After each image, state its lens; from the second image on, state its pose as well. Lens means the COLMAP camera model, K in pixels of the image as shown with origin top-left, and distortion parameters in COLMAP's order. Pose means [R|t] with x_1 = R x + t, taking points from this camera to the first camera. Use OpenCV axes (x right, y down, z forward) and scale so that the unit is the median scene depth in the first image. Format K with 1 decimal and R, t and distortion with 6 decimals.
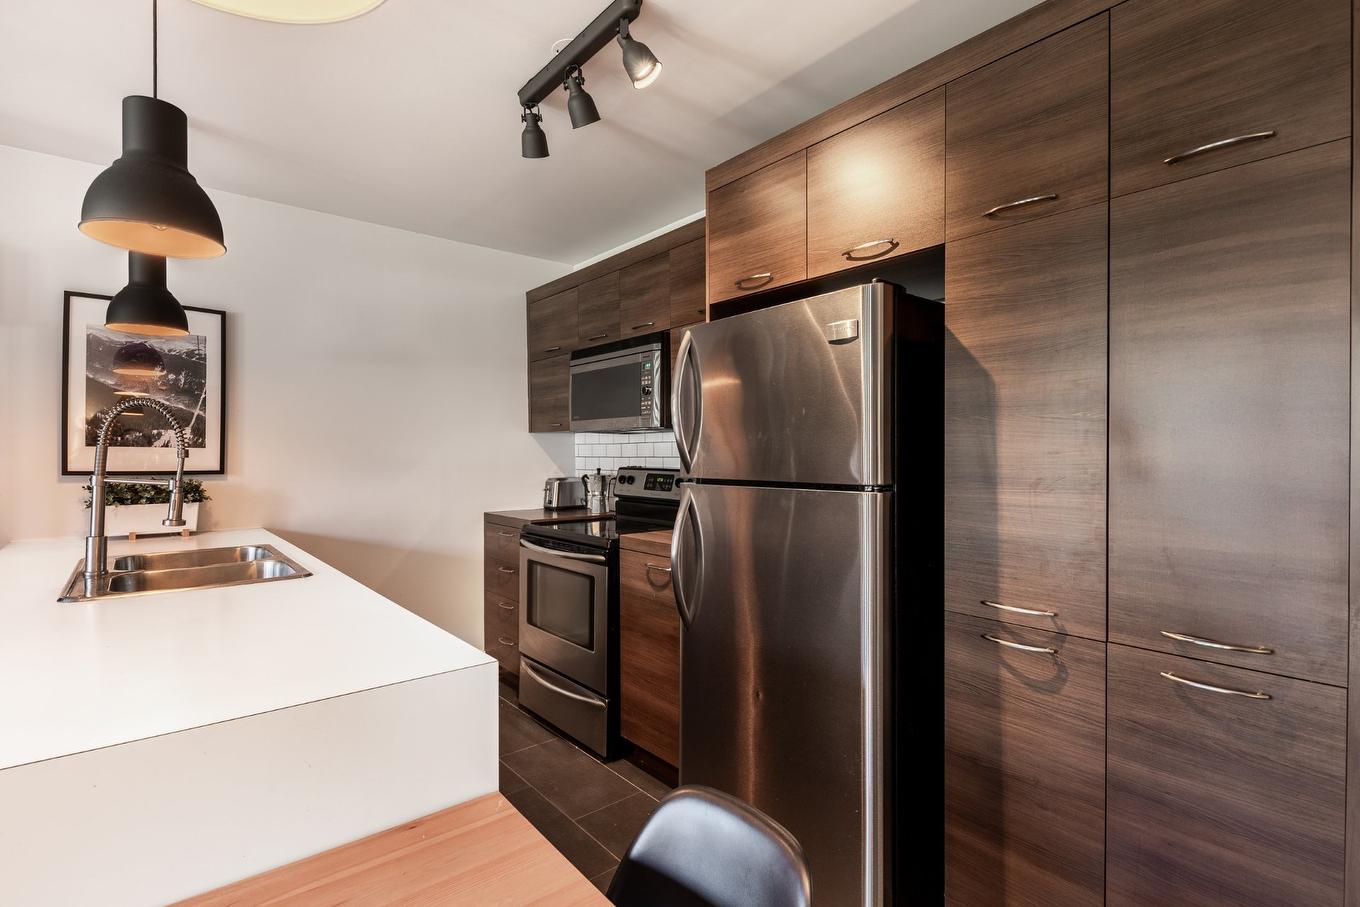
lens RADIAL K [[675.4, 0, 681.0], [0, 675.4, 462.3], [0, 0, 1]] dist [-0.005269, -0.002093]
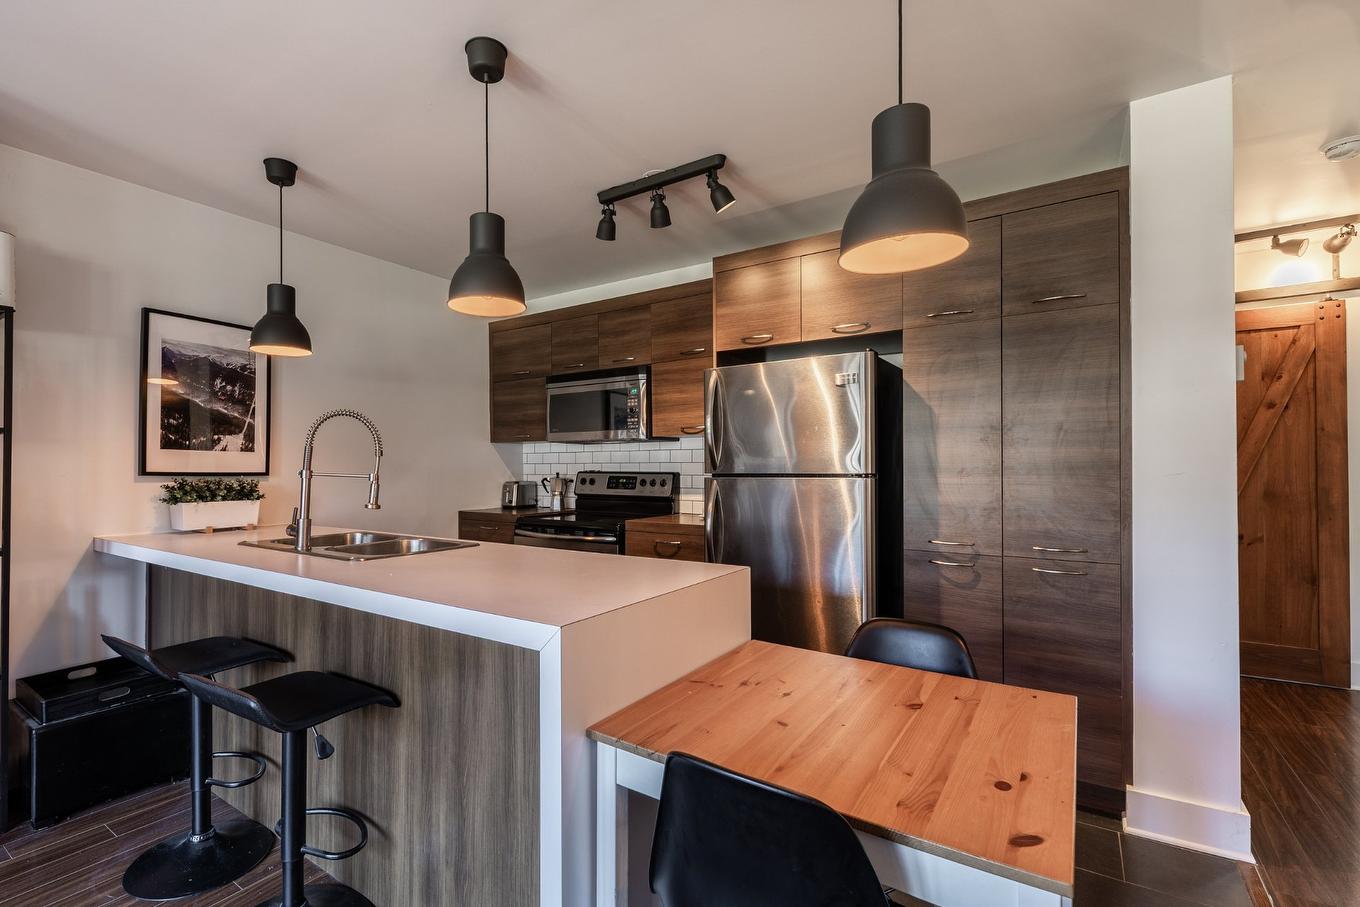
lens RADIAL K [[618.4, 0, 677.1], [0, 618.4, 463.6], [0, 0, 1]] dist [0.001414, -0.000111]
pose [[0.964318, 0.000797, 0.264747, -0.345031], [0.003639, 0.999861, -0.016267, 0.019621], [-0.264723, 0.016650, 0.964181, -0.204033]]
